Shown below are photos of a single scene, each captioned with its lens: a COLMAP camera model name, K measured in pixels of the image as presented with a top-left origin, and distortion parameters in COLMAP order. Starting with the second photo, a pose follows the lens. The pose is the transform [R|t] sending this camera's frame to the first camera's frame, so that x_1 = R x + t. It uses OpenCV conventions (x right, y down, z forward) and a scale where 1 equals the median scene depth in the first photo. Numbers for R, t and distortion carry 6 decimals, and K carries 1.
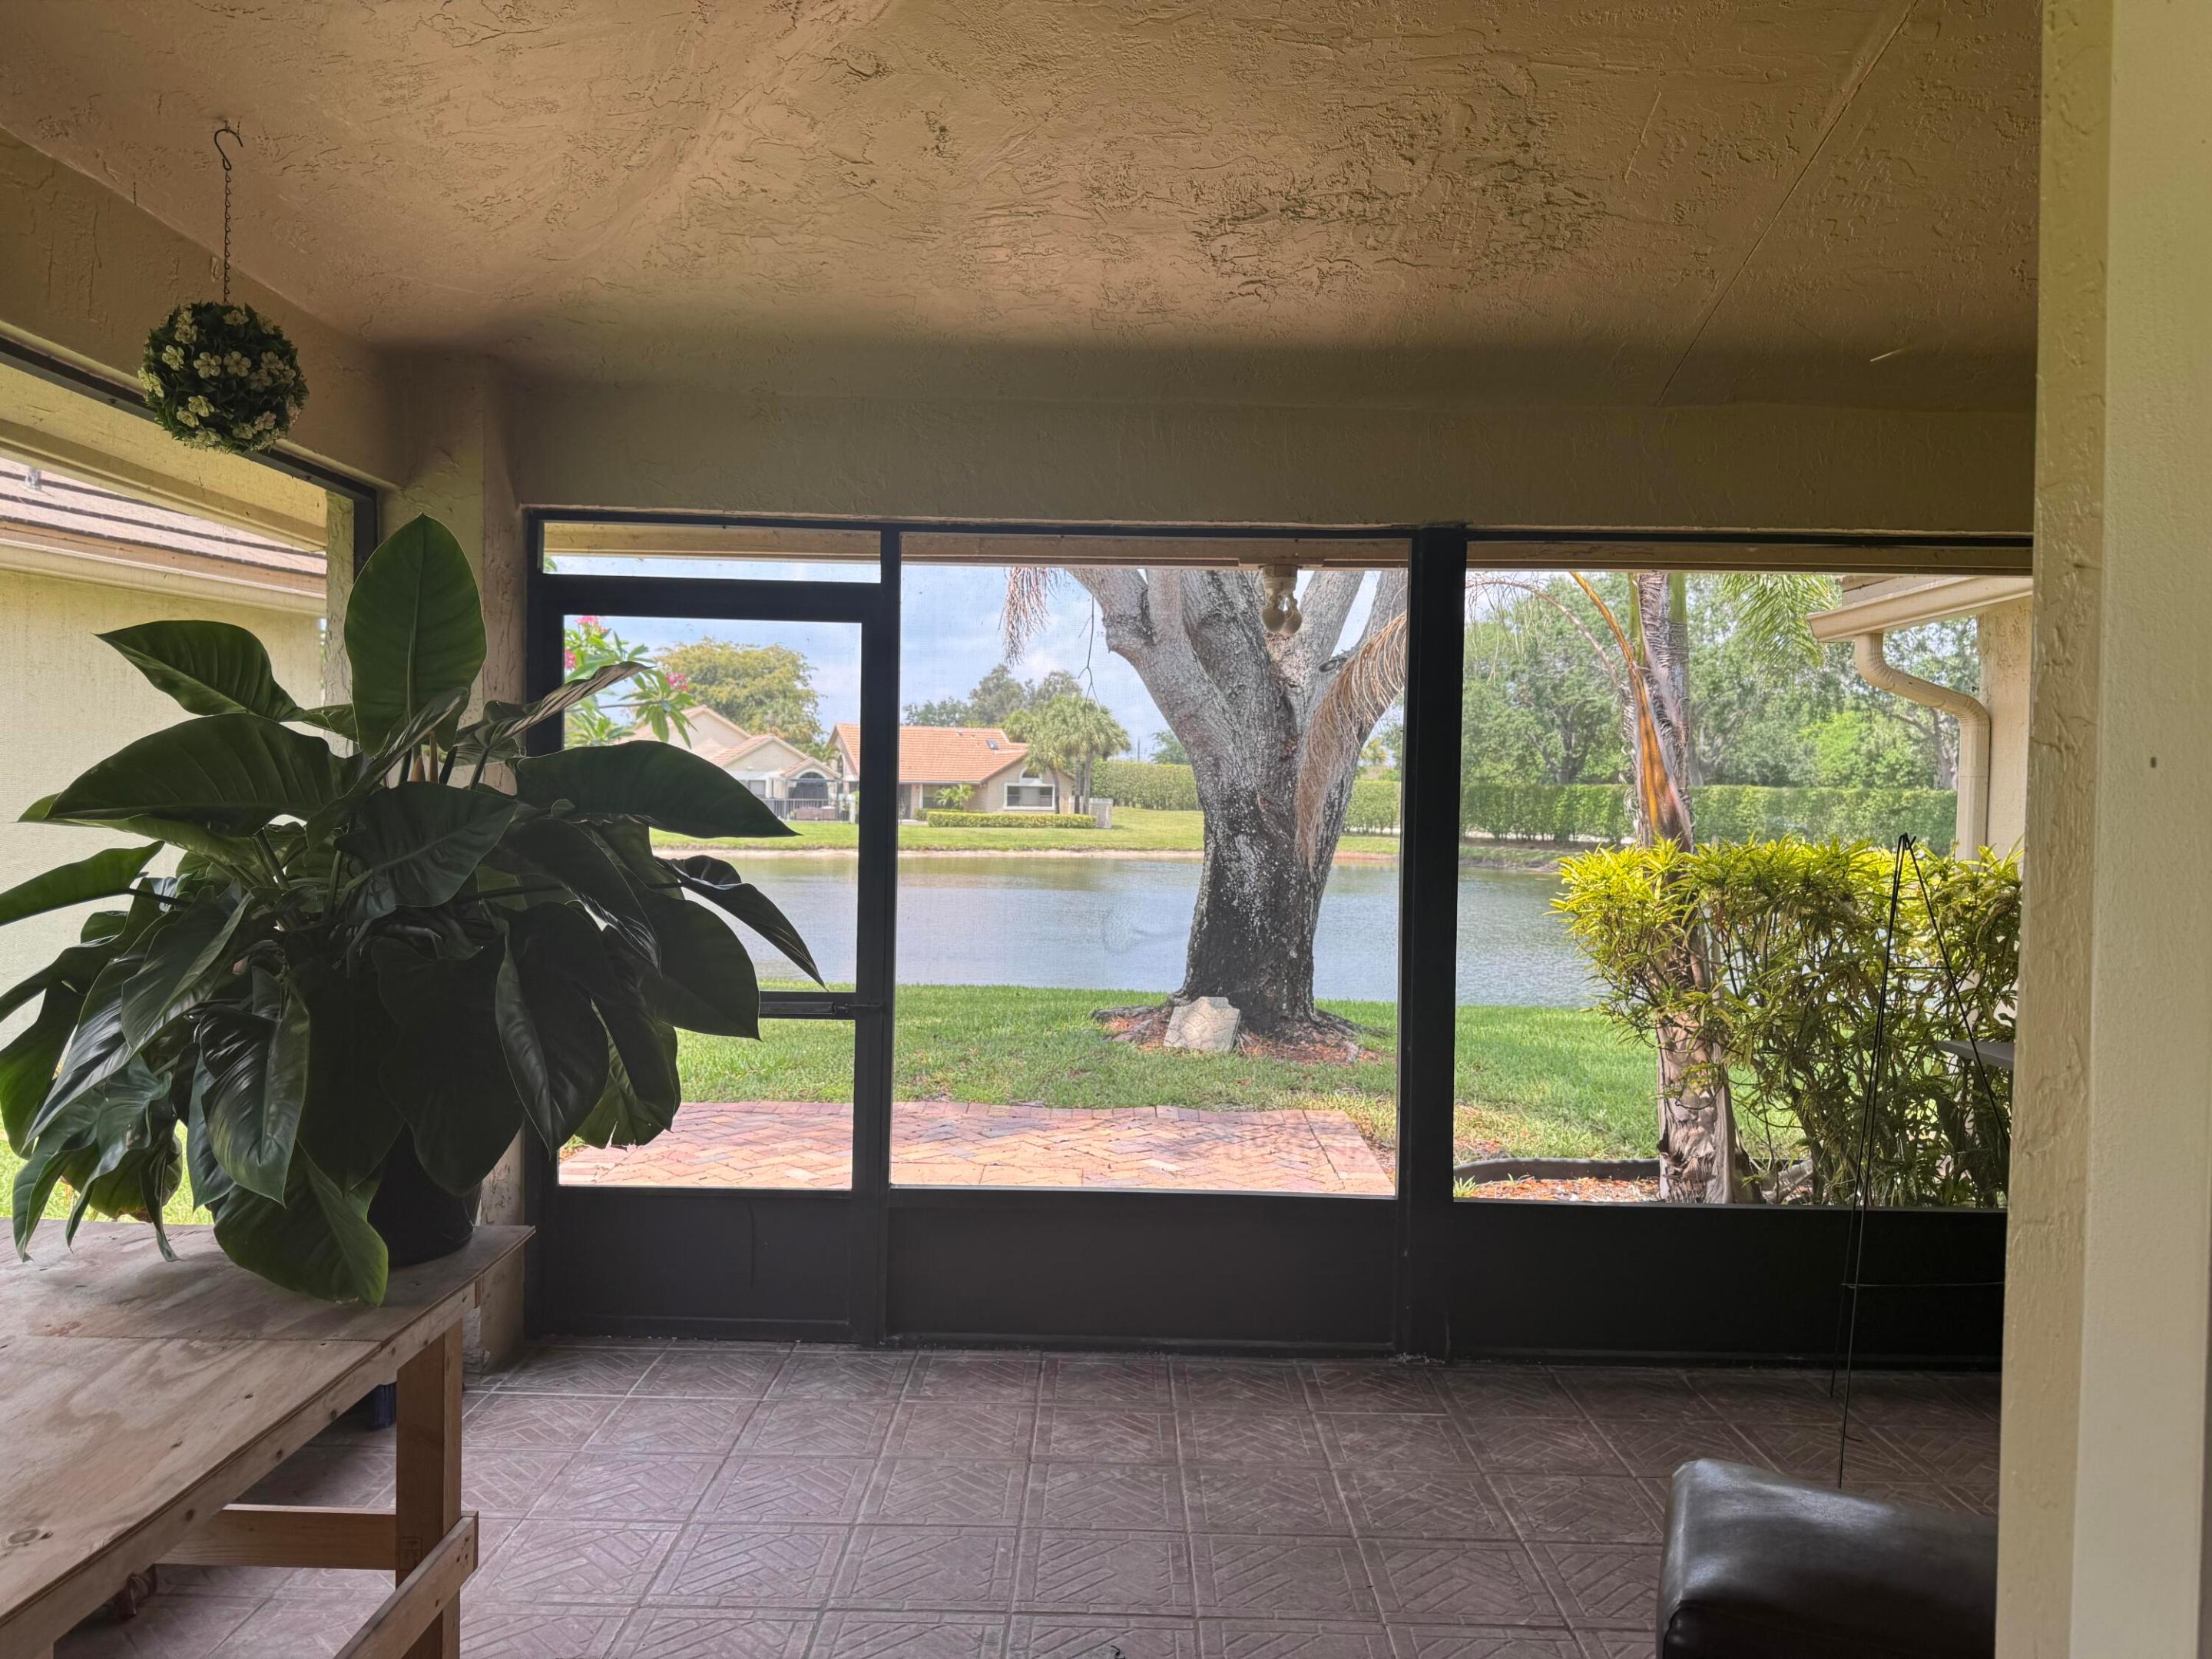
lens RADIAL K [[1580.9, 0, 1106.0], [0, 1580.9, 829.5], [0, 0, 1]] dist [0.024907, -0.031056]
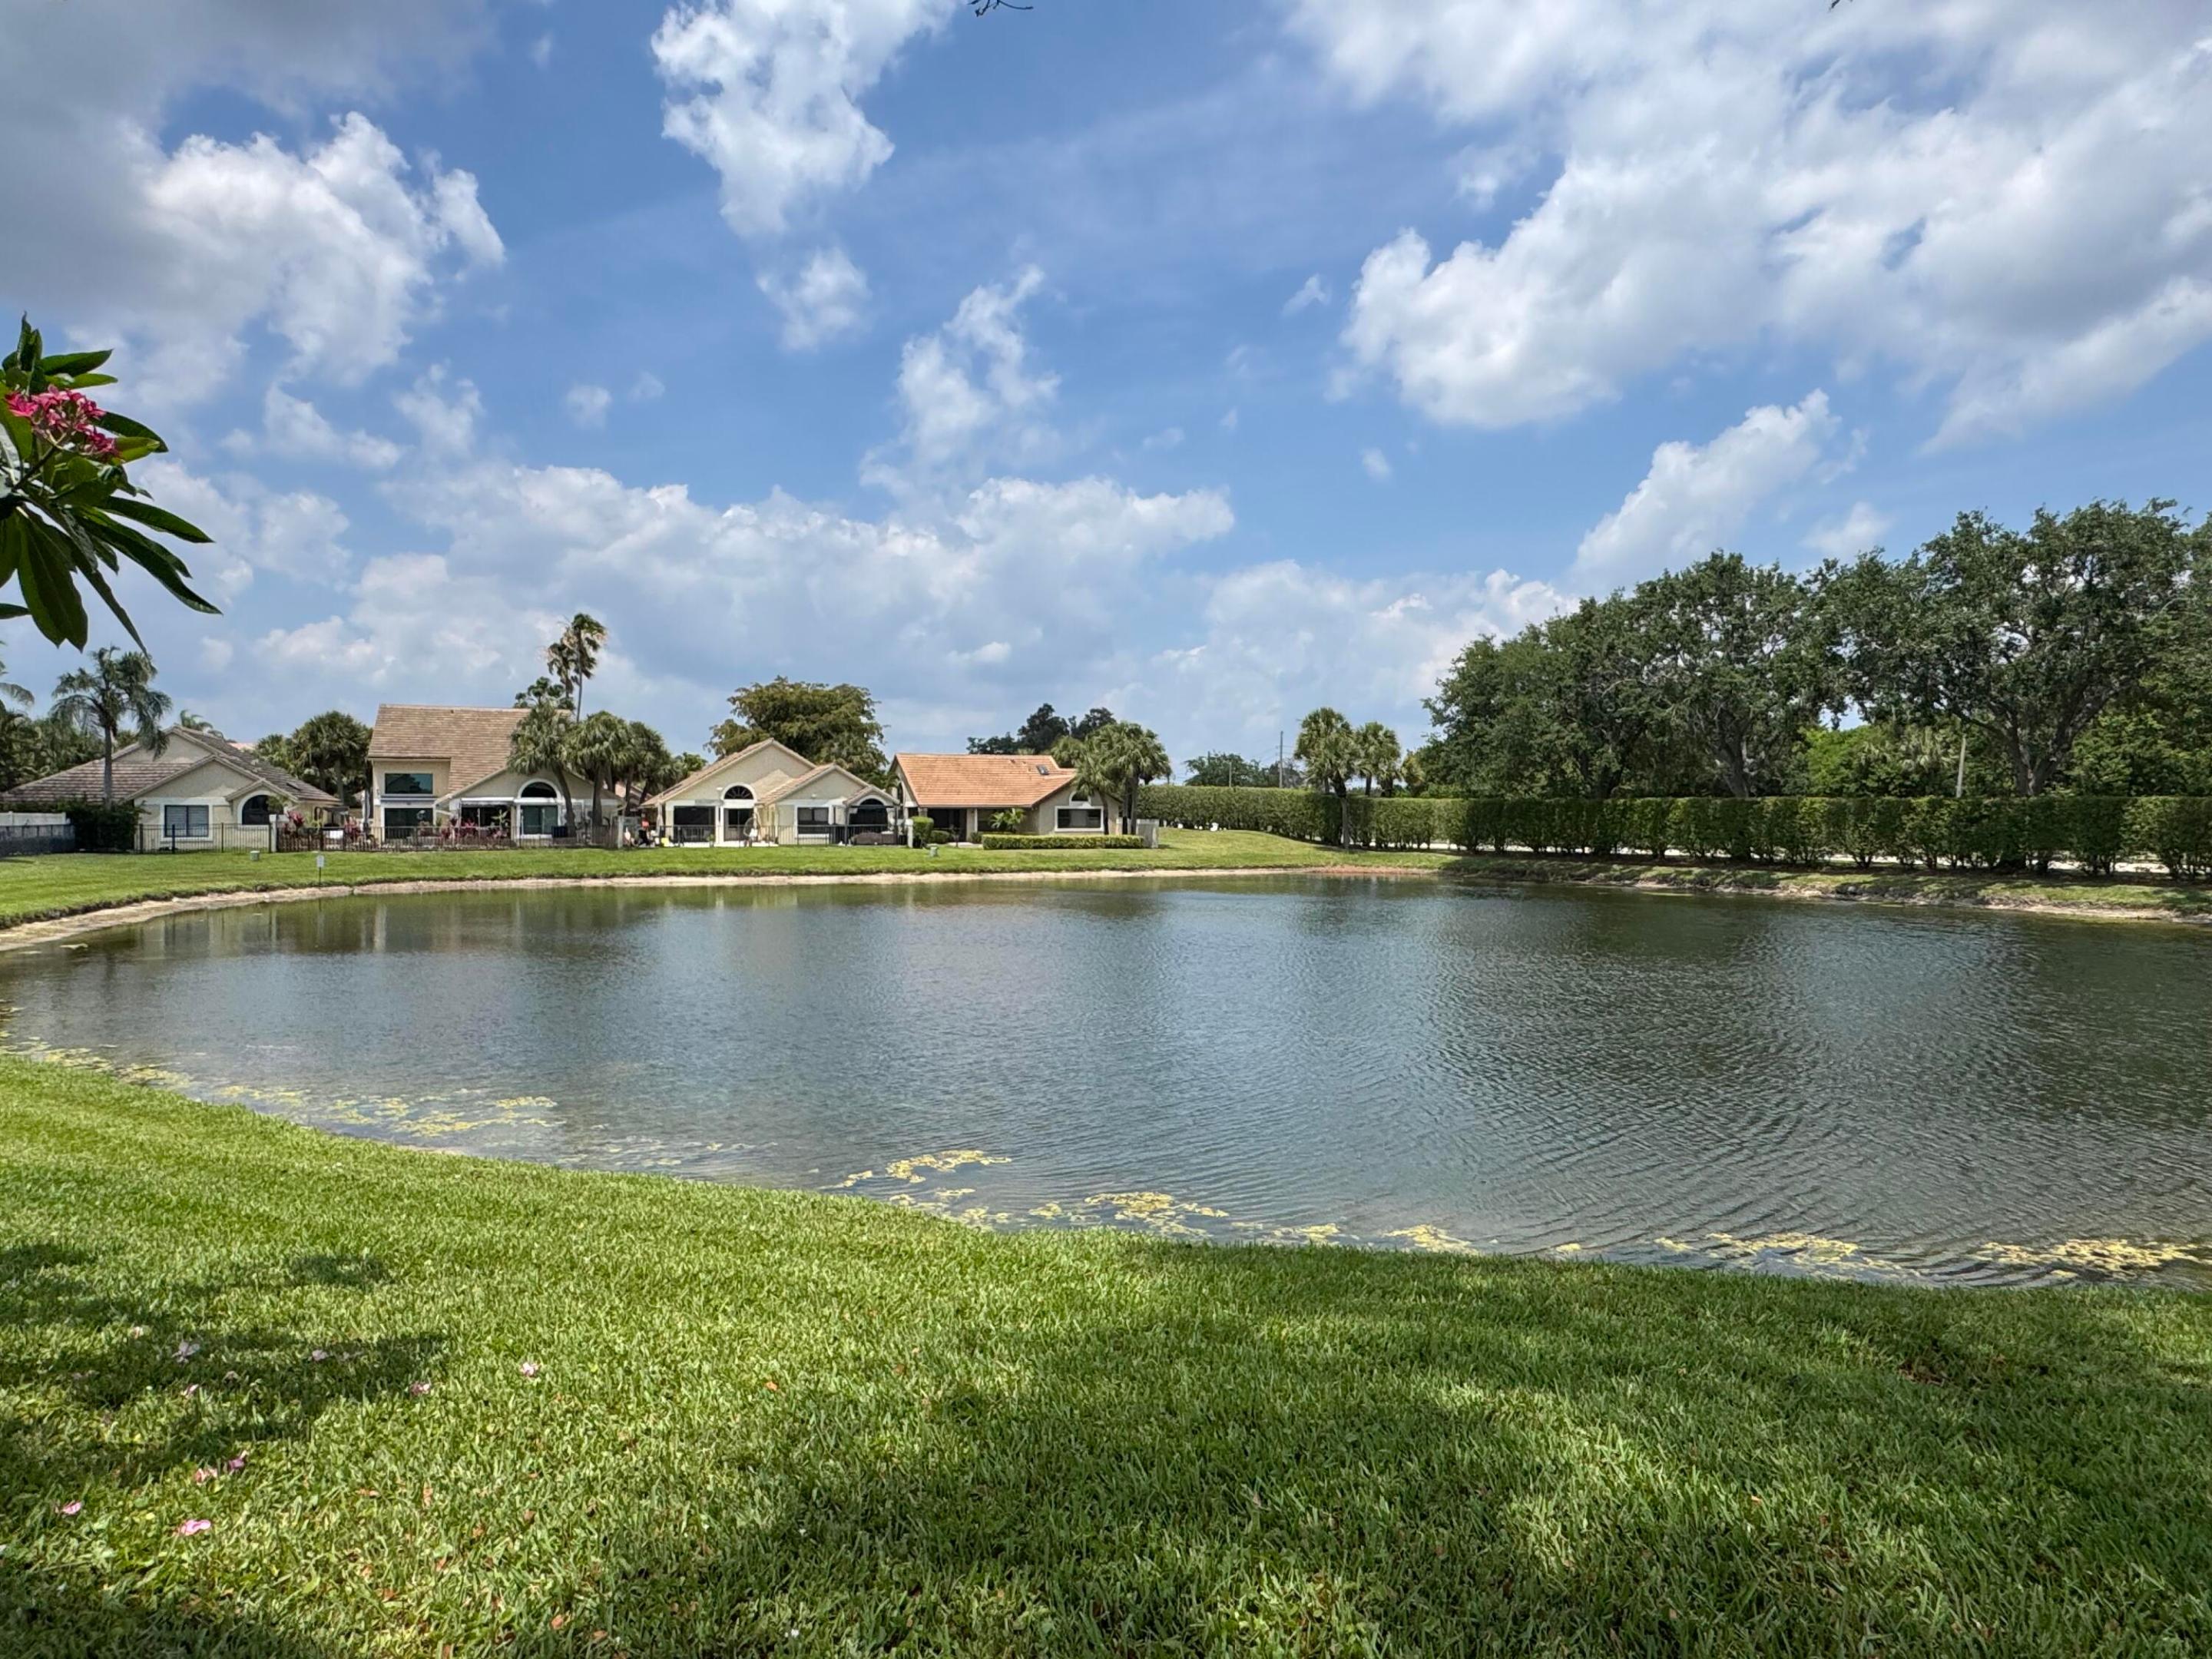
lens RADIAL K [[1301.5, 0, 1094.7], [0, 1301.5, 827.2], [0, 0, 1]] dist [-0.003254, 0.000657]
pose [[0.999496, -0.015952, -0.027432, -0.014771], [0.015541, 0.999765, -0.015119, -0.002136], [0.027666, 0.014685, 0.999509, 0.140487]]
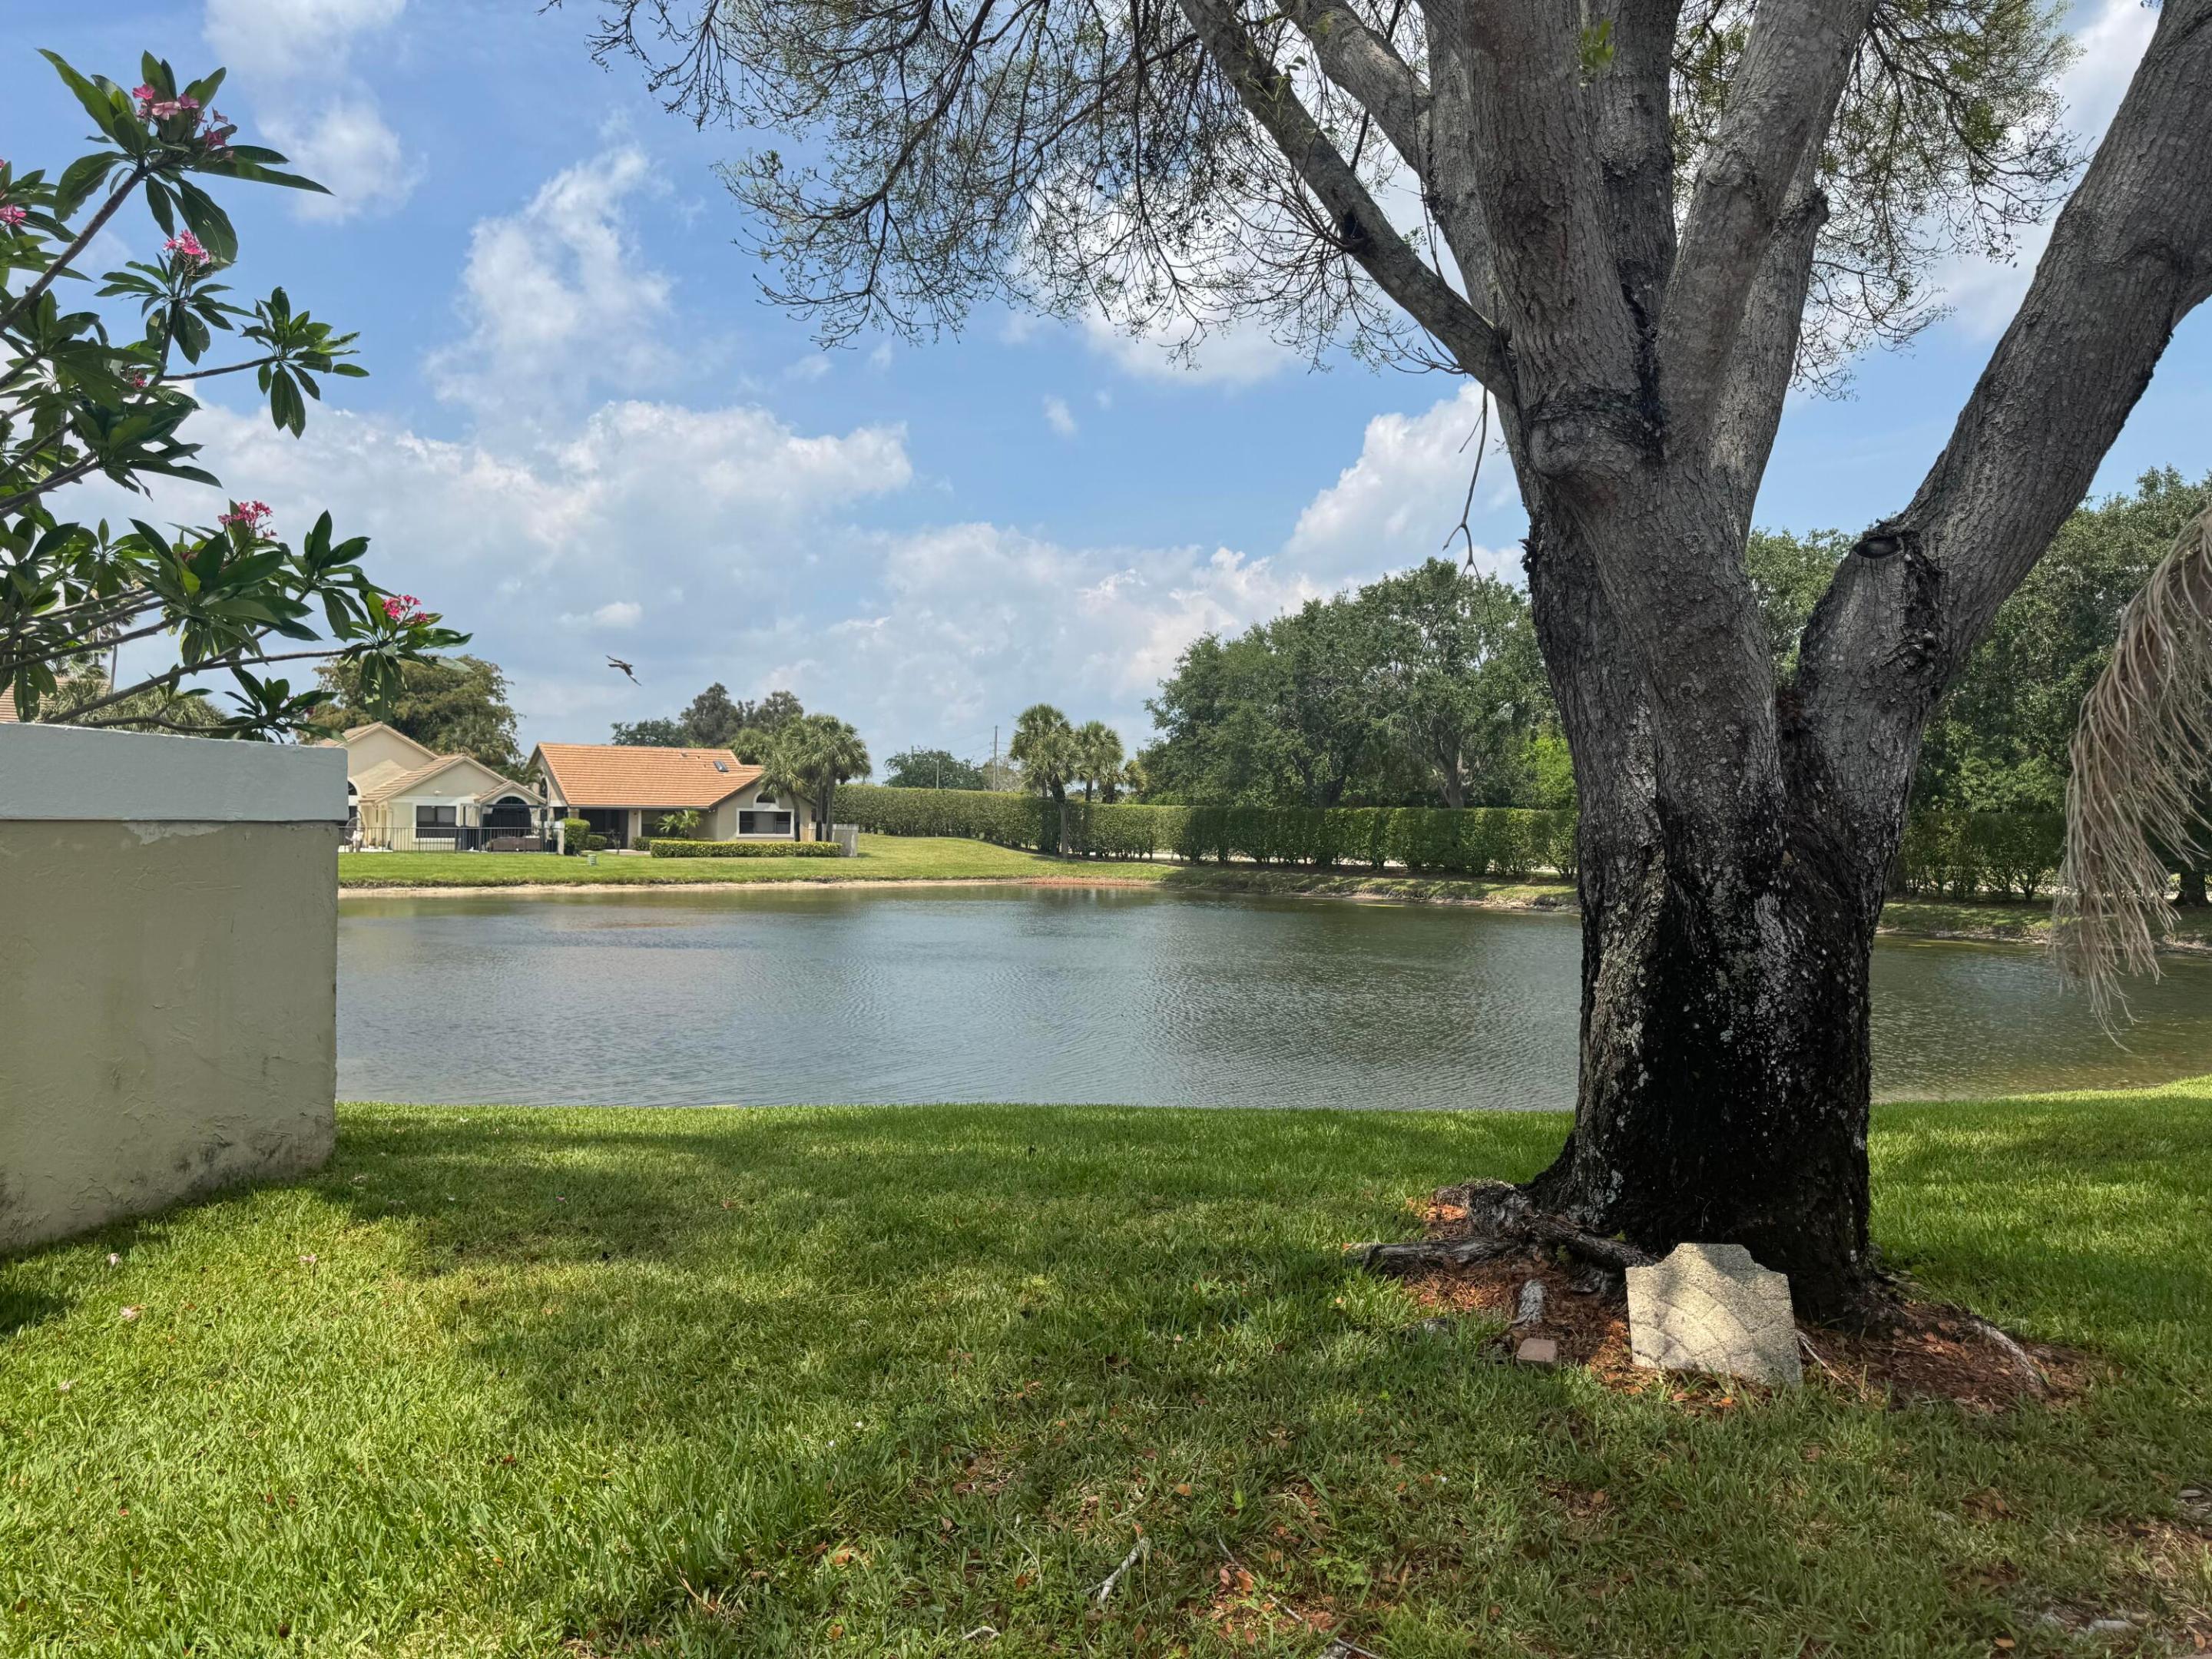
lens RADIAL K [[1553.9, 0, 1134.5], [0, 1553.9, 829.4], [0, 0, 1]] dist [0.076877, -0.136777]
pose [[0.979113, -0.006988, 0.203197, -0.022814], [0.010253, 0.999835, -0.015023, -0.001260], [-0.203059, 0.016792, 0.979023, 0.069507]]
